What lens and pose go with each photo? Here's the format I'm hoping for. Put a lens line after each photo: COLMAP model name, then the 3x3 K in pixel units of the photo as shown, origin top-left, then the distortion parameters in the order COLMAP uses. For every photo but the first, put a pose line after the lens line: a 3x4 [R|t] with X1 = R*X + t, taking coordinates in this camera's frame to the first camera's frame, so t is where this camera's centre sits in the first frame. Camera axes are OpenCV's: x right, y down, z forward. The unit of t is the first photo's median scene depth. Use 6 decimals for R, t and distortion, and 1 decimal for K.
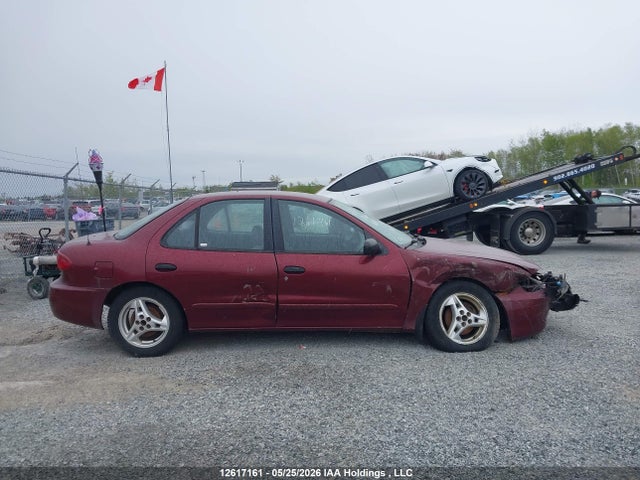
lens RADIAL K [[509.6, 0, 322.1], [0, 509.6, 237.1], [0, 0, 1]] dist [0.064140, -0.098441]
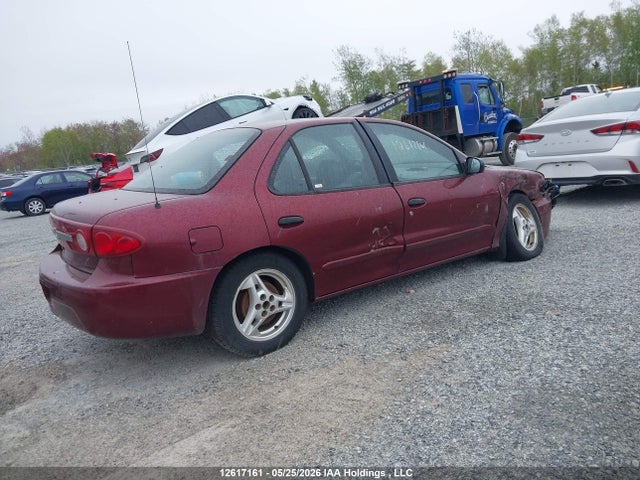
lens RADIAL K [[509.6, 0, 322.1], [0, 509.6, 237.1], [0, 0, 1]] dist [0.064140, -0.098441]
pose [[0.787591, -0.166227, 0.593355, -0.675222], [0.117476, 0.985771, 0.120230, 0.000036], [-0.604897, -0.024987, 0.795912, 0.391744]]
